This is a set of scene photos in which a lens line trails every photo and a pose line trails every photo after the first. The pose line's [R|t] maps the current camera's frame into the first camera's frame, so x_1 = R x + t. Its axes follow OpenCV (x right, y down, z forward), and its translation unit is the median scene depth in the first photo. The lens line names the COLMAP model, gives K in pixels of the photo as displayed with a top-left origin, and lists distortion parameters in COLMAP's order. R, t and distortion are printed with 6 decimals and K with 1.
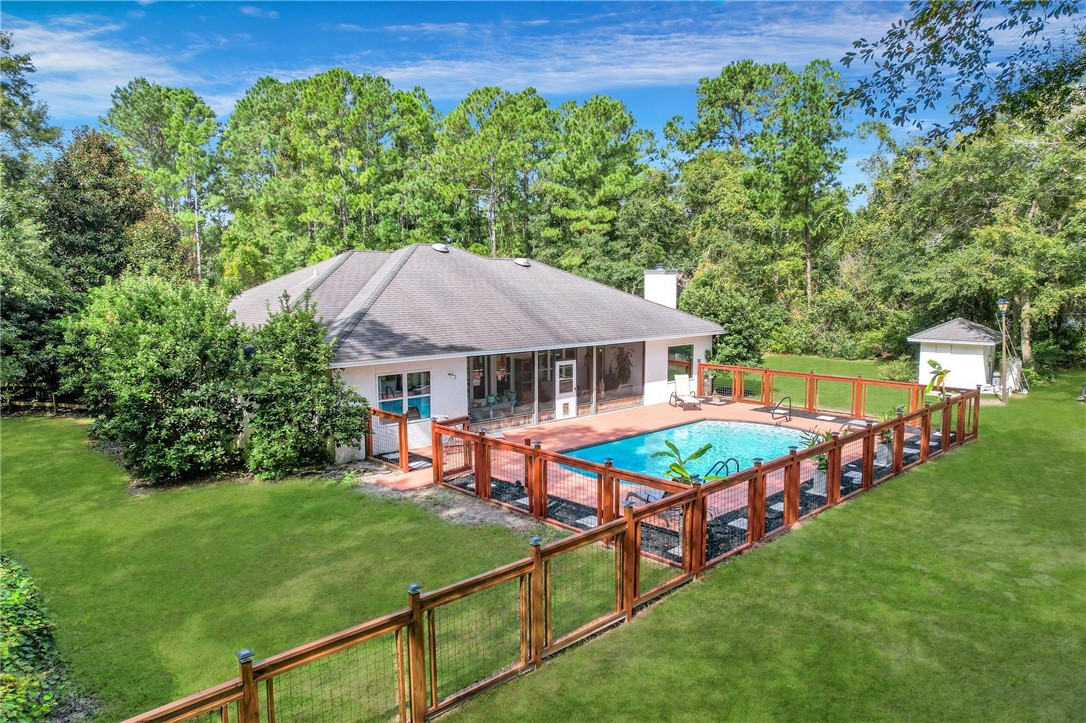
lens RADIAL K [[694.7, 0, 547.9], [0, 694.7, 359.0], [0, 0, 1]] dist [-0.086601, 0.082782]
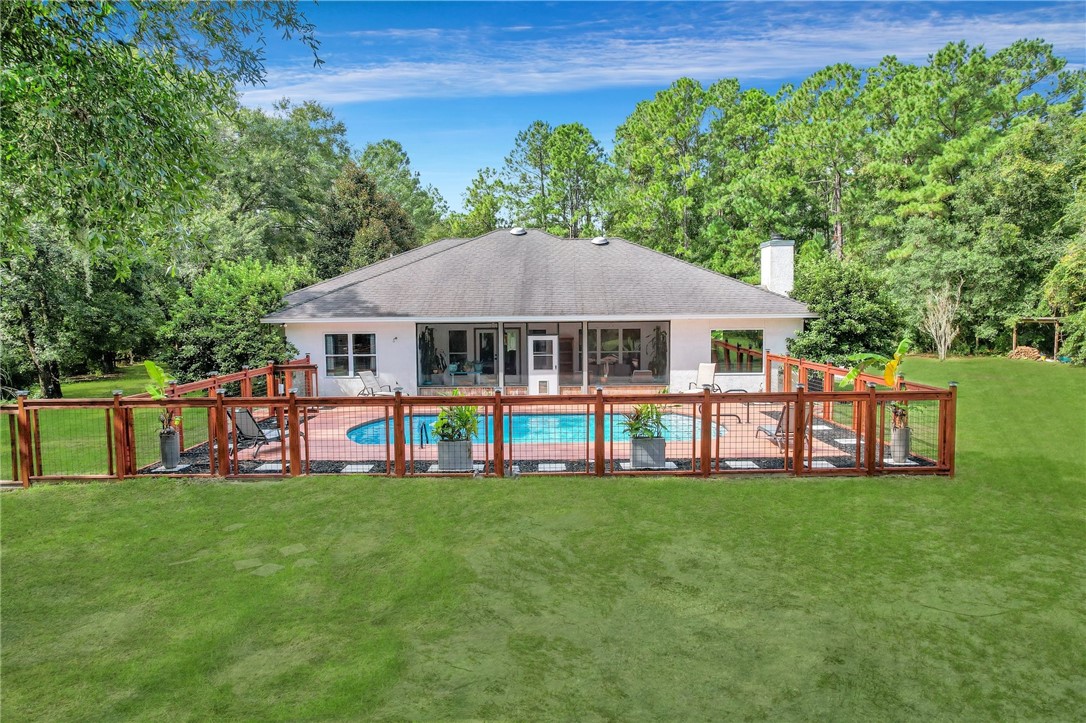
lens RADIAL K [[694.7, 0, 547.9], [0, 694.7, 359.0], [0, 0, 1]] dist [-0.086601, 0.082782]
pose [[0.738169, 0.044572, -0.673142, 0.636436], [-0.065851, 0.997811, -0.006142, 0.037787], [0.671394, 0.048861, 0.739488, 0.292939]]
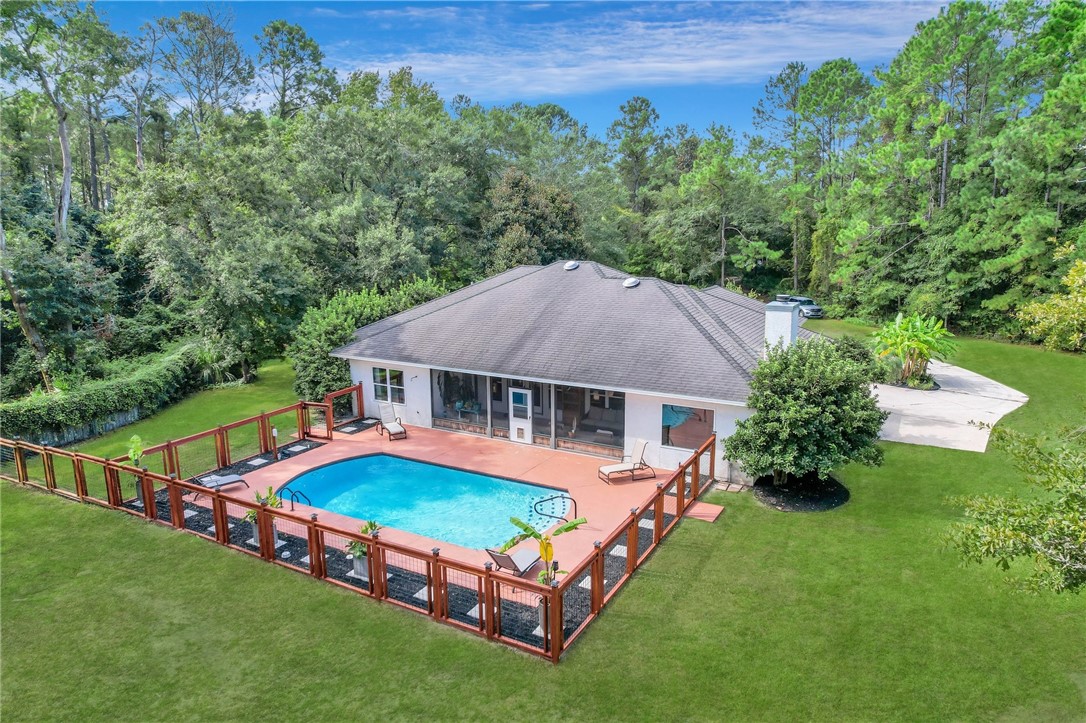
lens RADIAL K [[689.6, 0, 545.8], [0, 689.6, 362.2], [0, 0, 1]] dist [-0.073708, 0.064155]
pose [[0.314244, 0.188767, -0.930386, 0.953423], [-0.092914, 0.981442, 0.167744, -0.205299], [0.944784, 0.033733, 0.325952, 0.662438]]
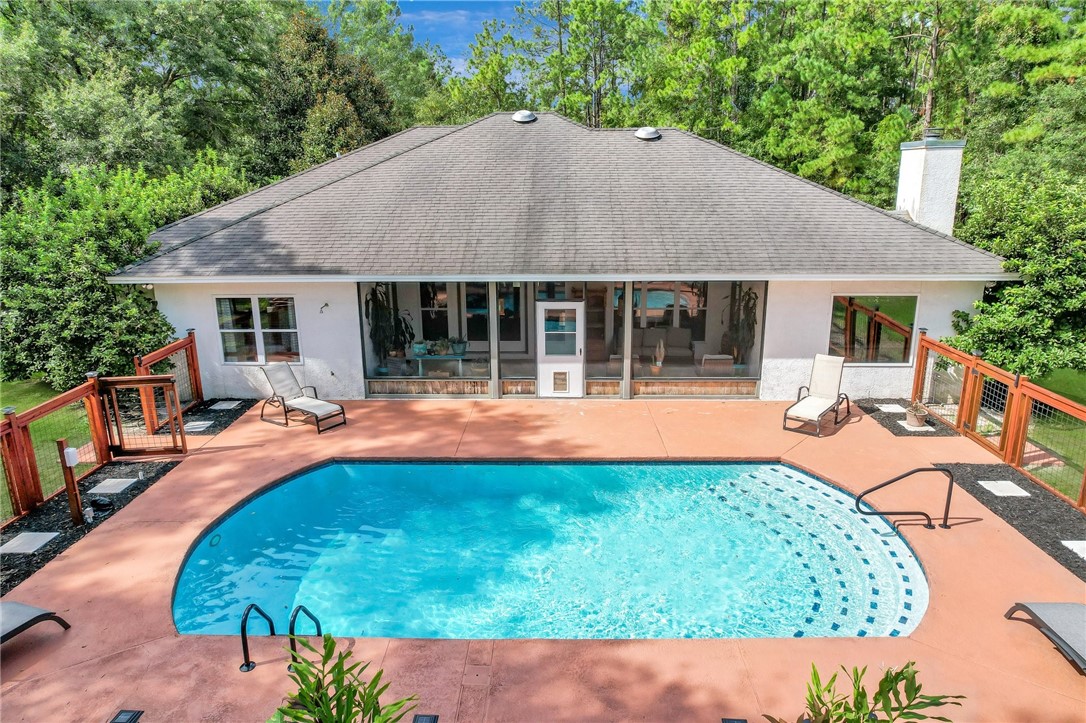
lens RADIAL K [[694.7, 0, 547.9], [0, 694.7, 359.0], [0, 0, 1]] dist [-0.086601, 0.082782]
pose [[0.722049, 0.175833, -0.669124, 0.399402], [-0.068958, 0.980639, 0.183281, -0.054069], [0.688396, -0.086196, 0.720195, 0.538981]]
